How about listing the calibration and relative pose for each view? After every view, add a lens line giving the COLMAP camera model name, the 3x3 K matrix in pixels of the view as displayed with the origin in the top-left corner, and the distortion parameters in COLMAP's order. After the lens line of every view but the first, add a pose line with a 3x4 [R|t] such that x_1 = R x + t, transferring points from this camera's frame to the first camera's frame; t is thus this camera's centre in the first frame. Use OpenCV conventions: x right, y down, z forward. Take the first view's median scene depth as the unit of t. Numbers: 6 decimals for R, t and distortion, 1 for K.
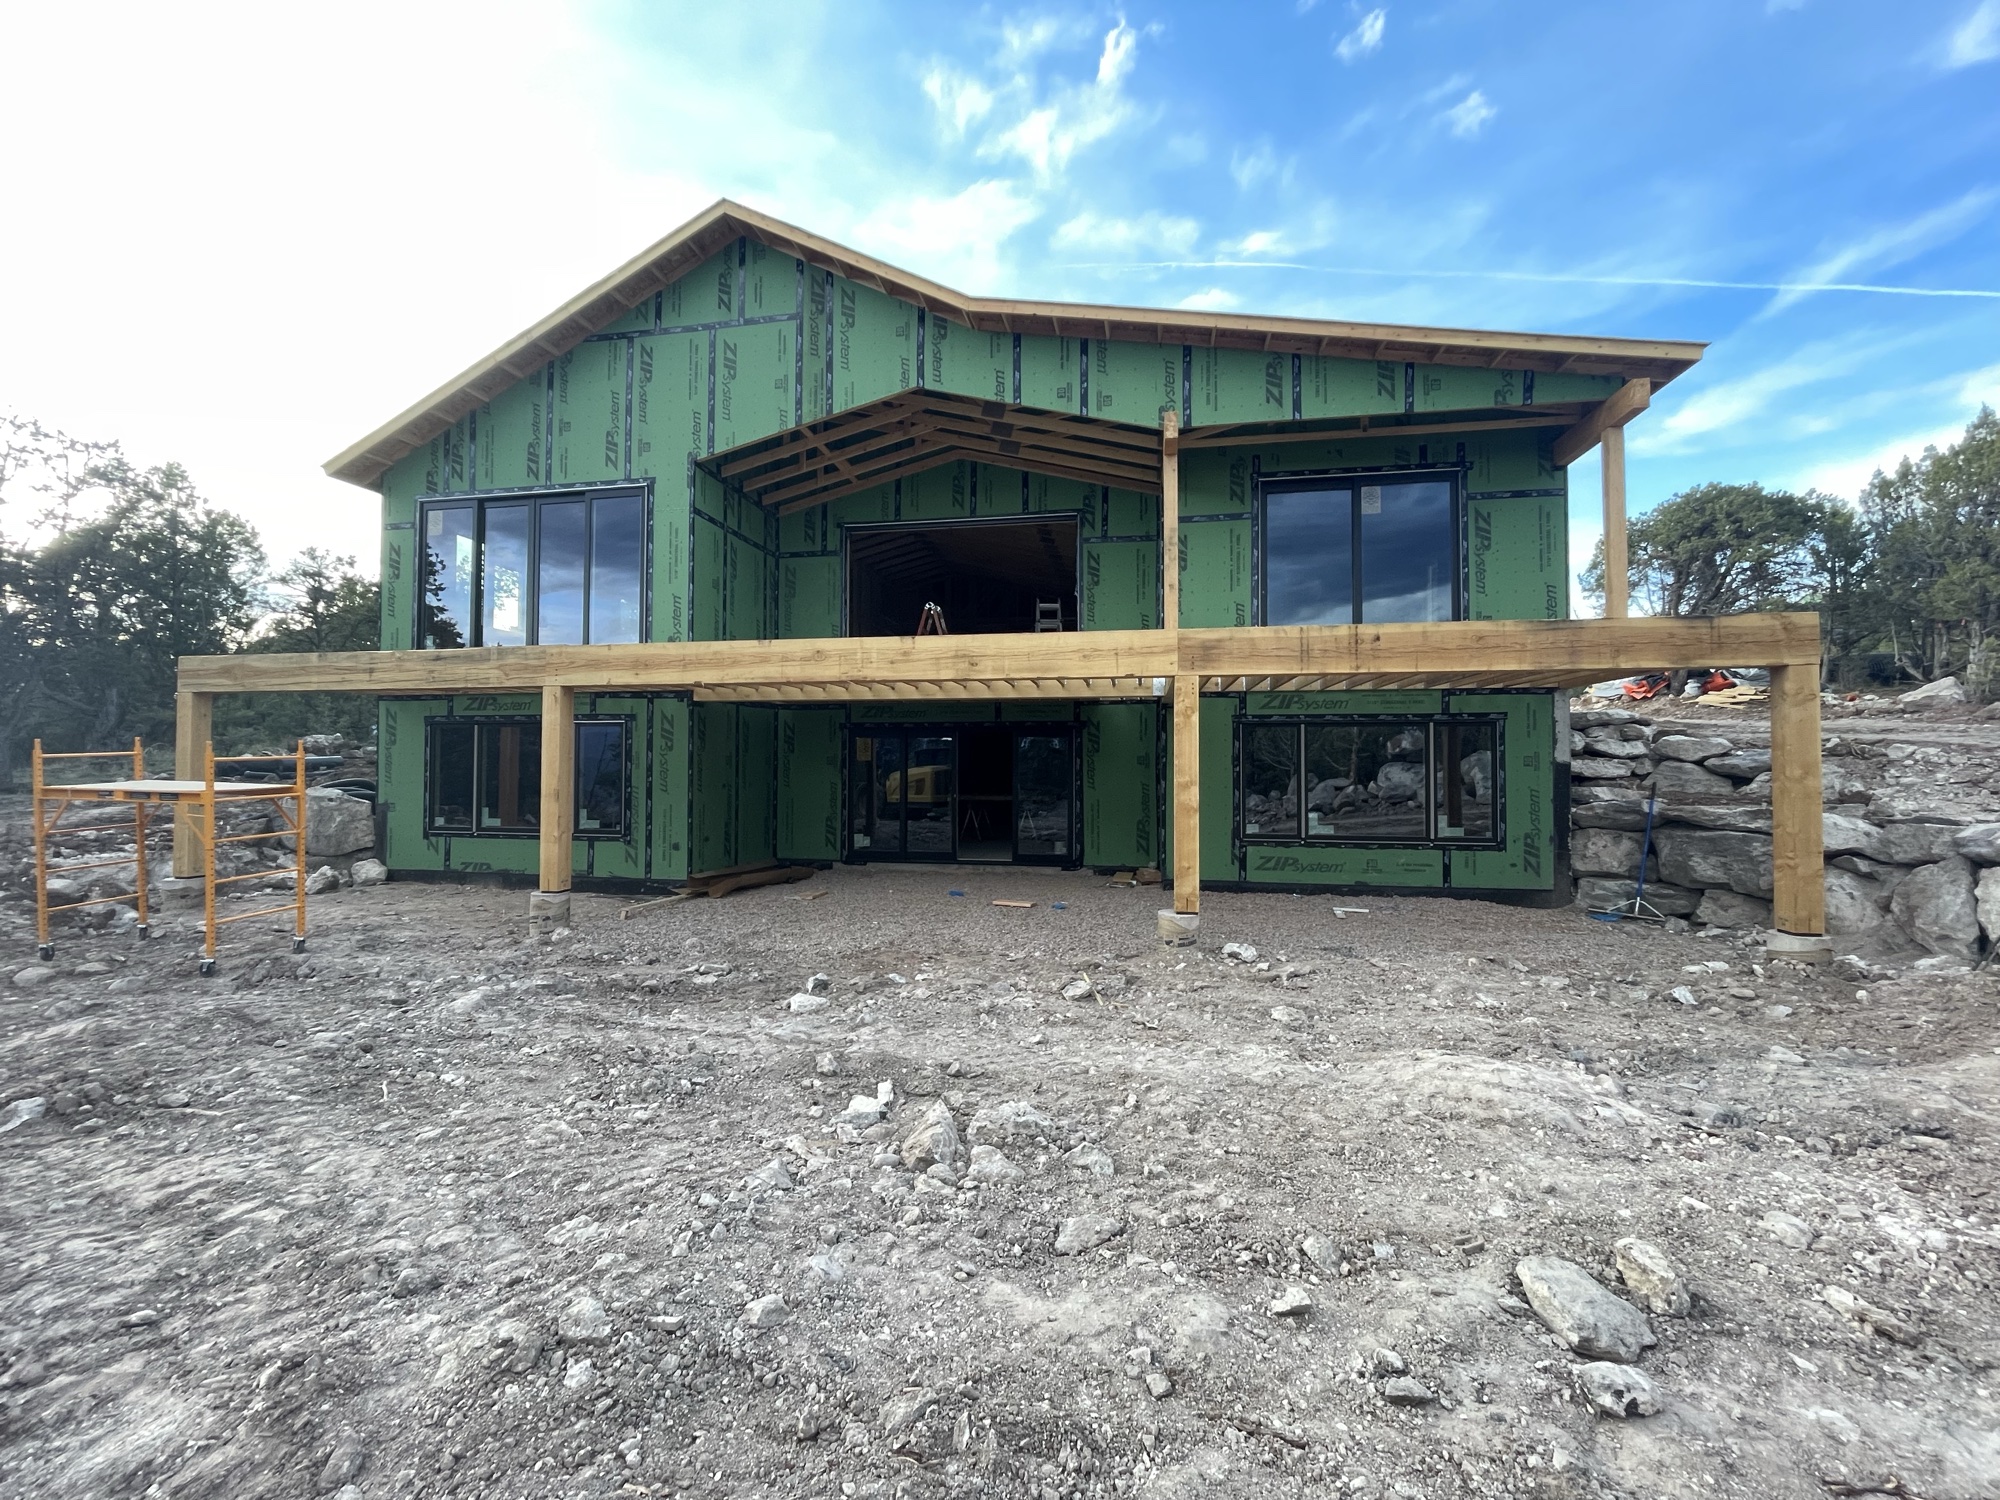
lens RADIAL K [[812.2, 0, 992.3], [0, 812.2, 743.1], [0, 0, 1]] dist [-0.008594, 0.003290]
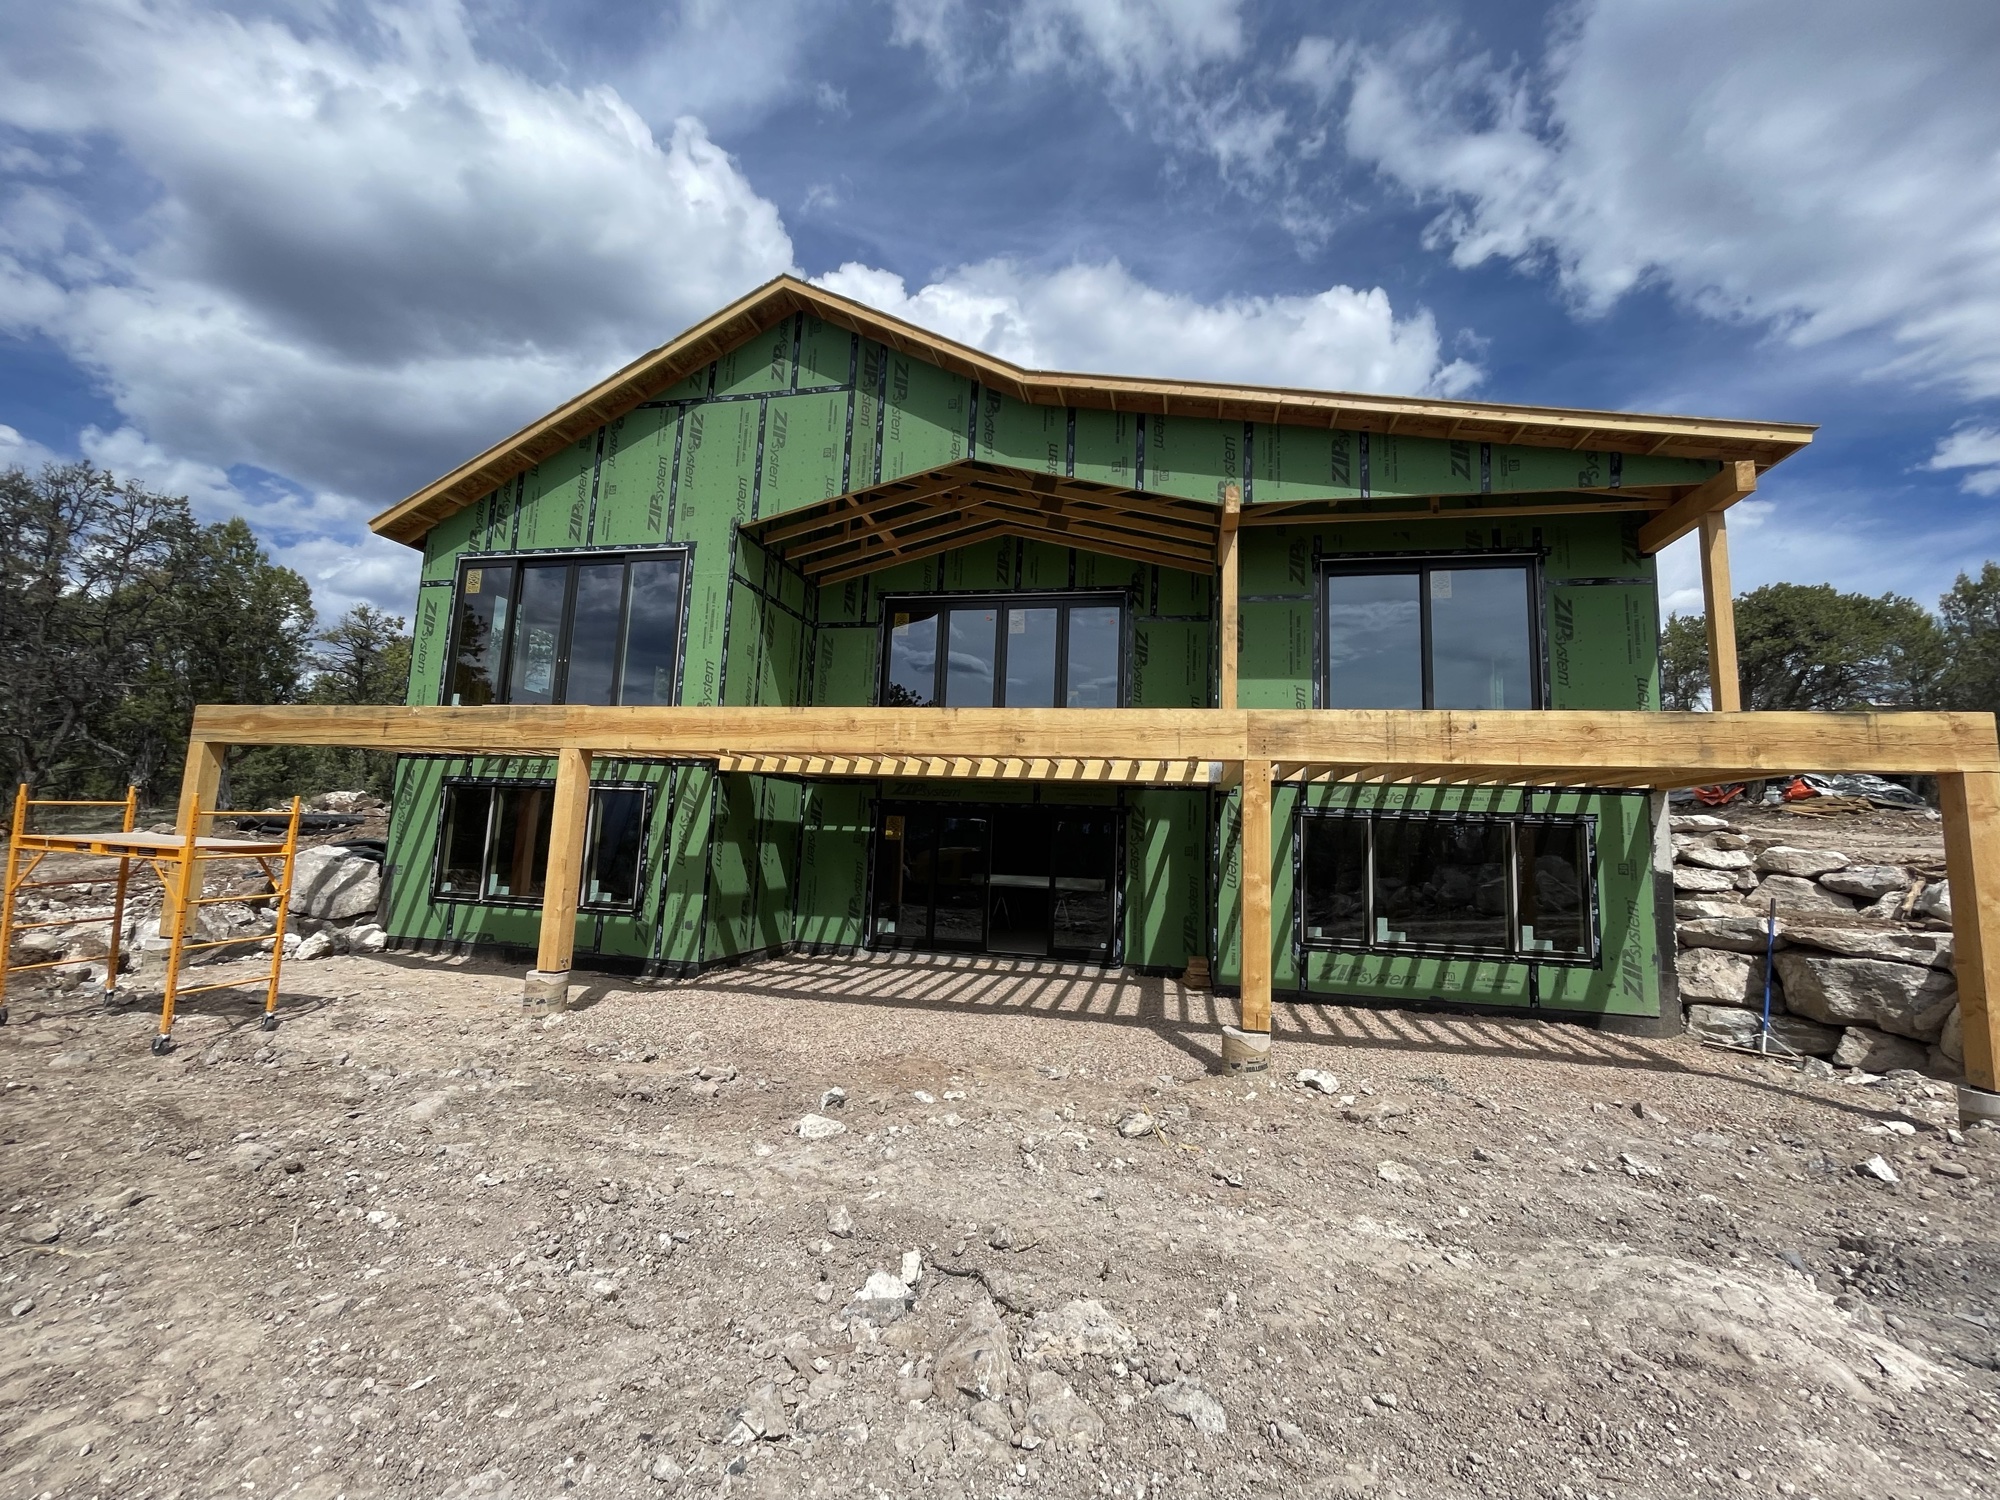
lens RADIAL K [[812.2, 0, 992.8], [0, 812.2, 742.3], [0, 0, 1]] dist [-0.008594, 0.003290]
pose [[0.998825, 0.034494, -0.034048, -0.018399], [-0.037782, 0.994149, -0.101193, -0.000646], [0.030358, 0.102360, 0.994284, 0.068961]]
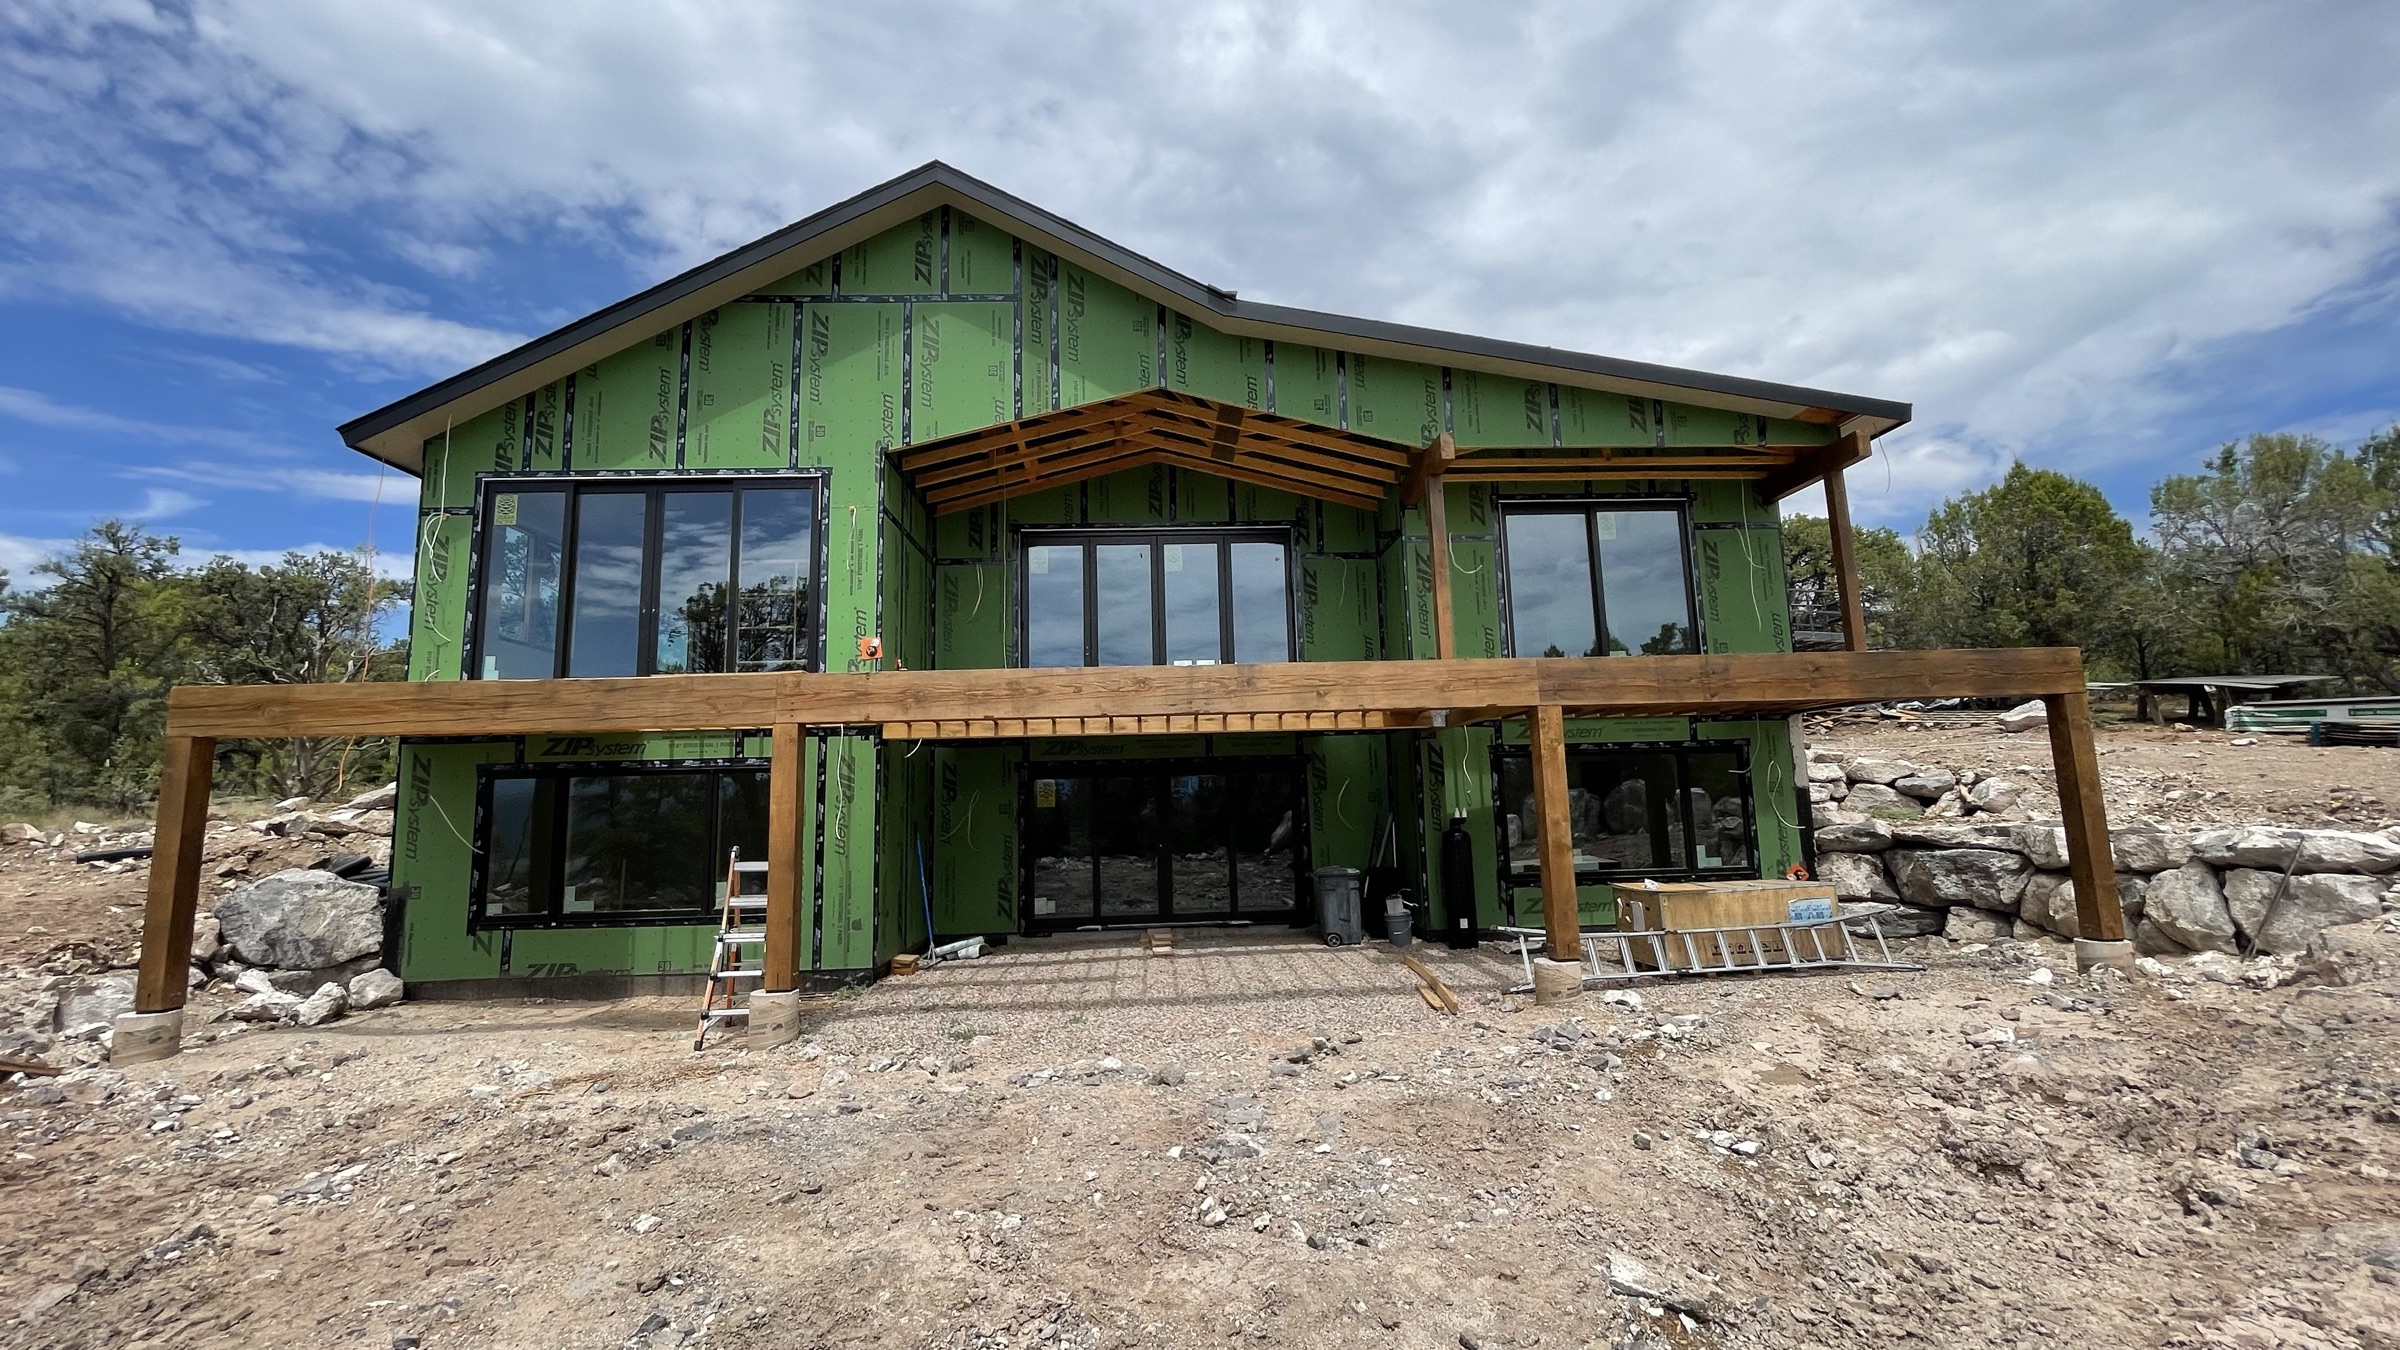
lens RADIAL K [[969.0, 0, 1190.3], [0, 969.0, 662.9], [0, 0, 1]] dist [-0.004487, -0.000054]
pose [[0.973580, 0.003252, 0.228324, -0.330426], [0.023945, 0.992932, -0.116243, -0.008554], [-0.227088, 0.118639, 0.966621, -0.012855]]
